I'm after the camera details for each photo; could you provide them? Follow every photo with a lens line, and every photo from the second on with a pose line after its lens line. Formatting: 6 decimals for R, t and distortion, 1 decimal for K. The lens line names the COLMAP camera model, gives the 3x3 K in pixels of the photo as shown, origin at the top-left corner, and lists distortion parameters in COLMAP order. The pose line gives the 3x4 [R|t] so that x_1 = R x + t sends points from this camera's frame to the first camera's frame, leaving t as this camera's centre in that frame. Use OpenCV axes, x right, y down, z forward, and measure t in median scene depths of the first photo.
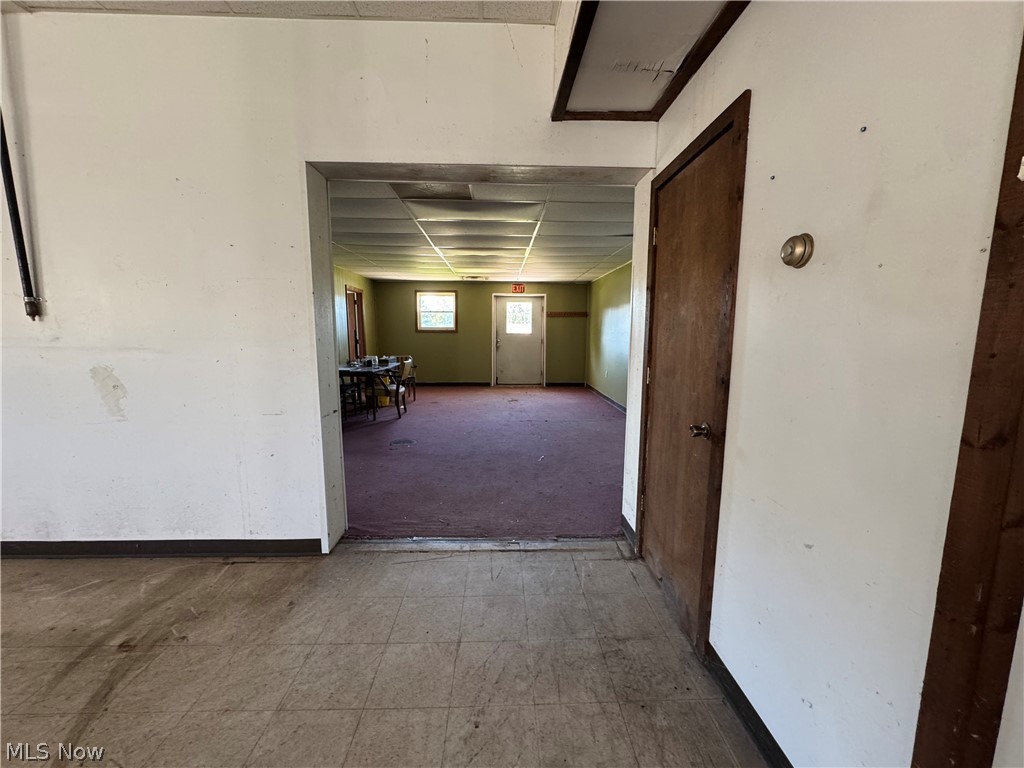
lens RADIAL K [[407.7, 0, 511.9], [0, 407.7, 385.3], [0, 0, 1]] dist [-0.002015, 0.000492]
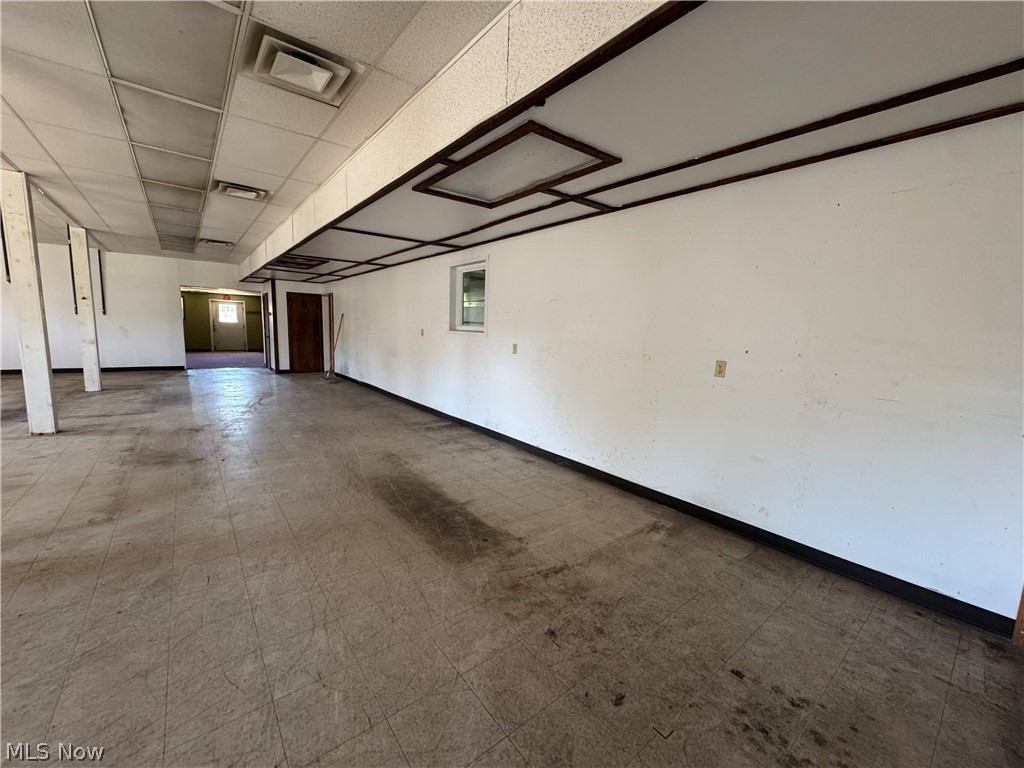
lens RADIAL K [[407.7, 0, 511.9], [0, 407.7, 385.3], [0, 0, 1]] dist [-0.002015, 0.000492]
pose [[0.803656, -0.058990, 0.592163, -0.060295], [0.048968, 0.998255, 0.032986, 0.159895], [-0.593076, 0.002488, 0.805142, -1.235943]]
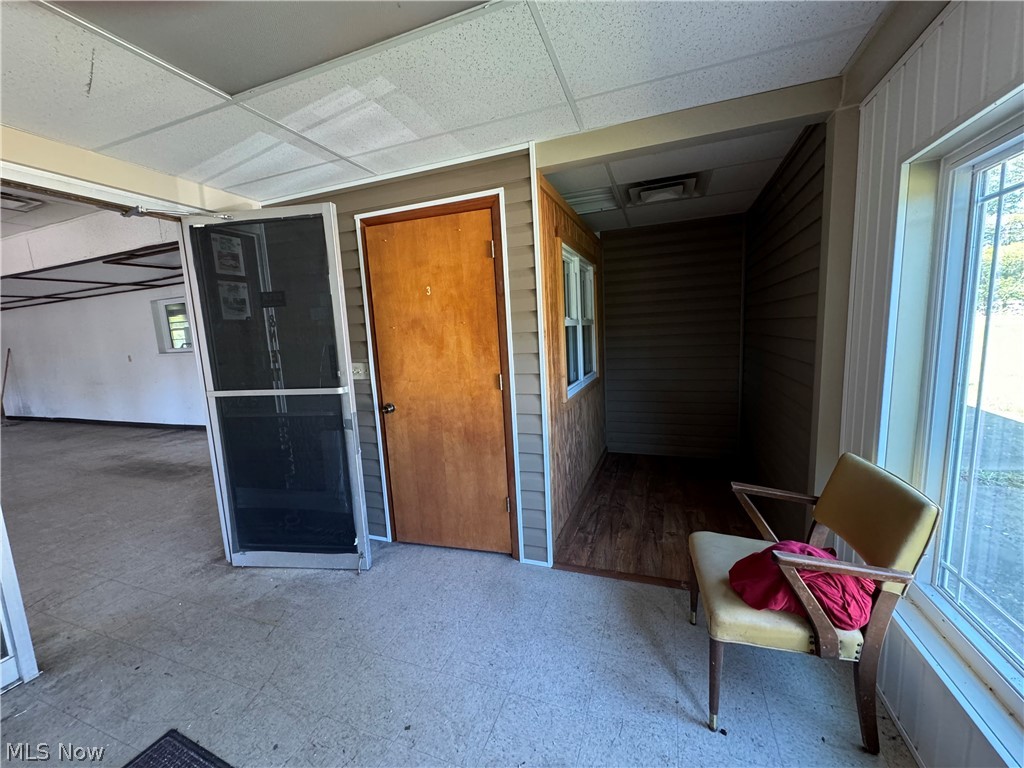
lens RADIAL K [[407.7, 0, 511.9], [0, 407.7, 385.3], [0, 0, 1]] dist [-0.002015, 0.000492]
pose [[0.382465, -0.148237, 0.912001, -0.214390], [0.179696, 0.980133, 0.083952, 0.205169], [-0.906328, 0.131774, 0.401504, -1.575959]]
